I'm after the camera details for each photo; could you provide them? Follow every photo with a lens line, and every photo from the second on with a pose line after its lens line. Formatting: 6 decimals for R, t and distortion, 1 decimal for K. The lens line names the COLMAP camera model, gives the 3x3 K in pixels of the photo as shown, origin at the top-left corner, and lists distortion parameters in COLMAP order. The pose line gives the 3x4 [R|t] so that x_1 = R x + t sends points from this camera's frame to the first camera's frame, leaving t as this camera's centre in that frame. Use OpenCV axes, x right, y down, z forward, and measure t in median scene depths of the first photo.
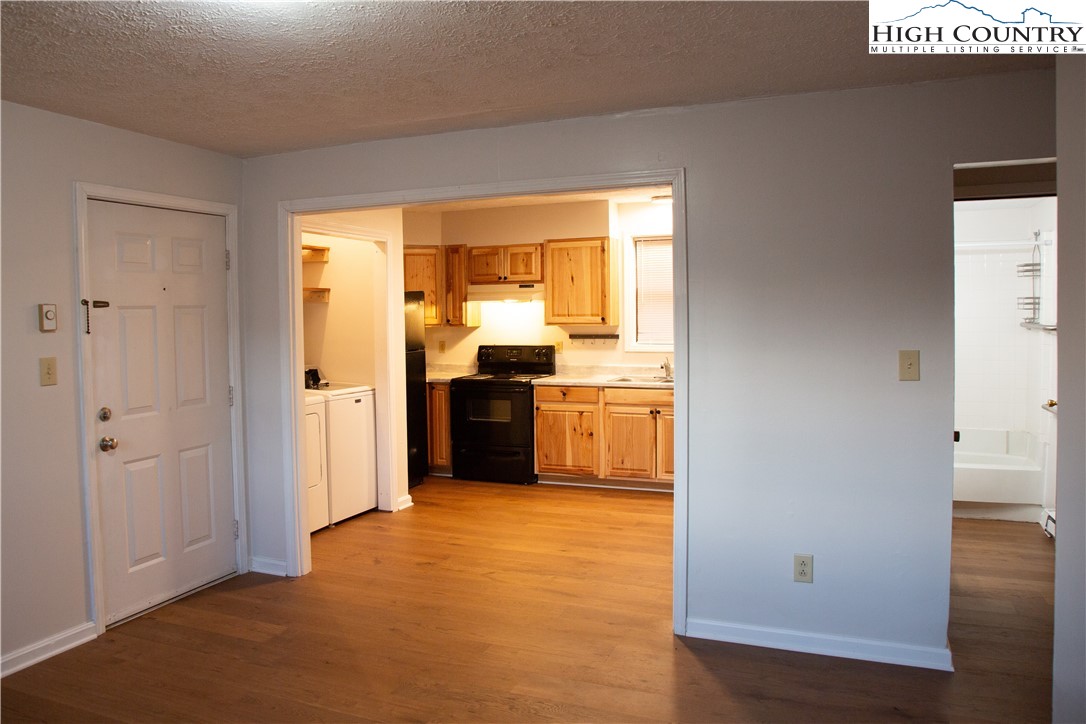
lens RADIAL K [[805.4, 0, 518.7], [0, 805.4, 331.1], [0, 0, 1]] dist [-0.085704, 0.026054]
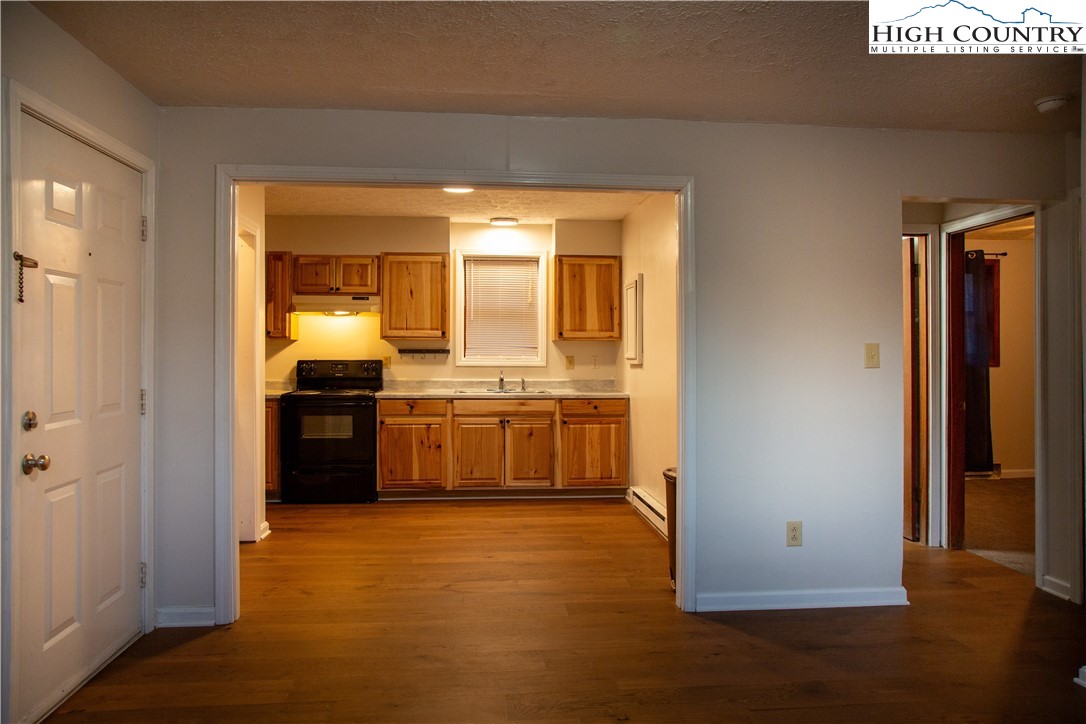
lens RADIAL K [[746.4, 0, 551.3], [0, 746.4, 338.1], [0, 0, 1]] dist [-0.033544, 0.026239]
pose [[0.875485, 0.023216, 0.482687, -0.289601], [-0.002860, 0.999077, -0.042865, 0.039210], [-0.483236, 0.036147, 0.874744, 0.133899]]
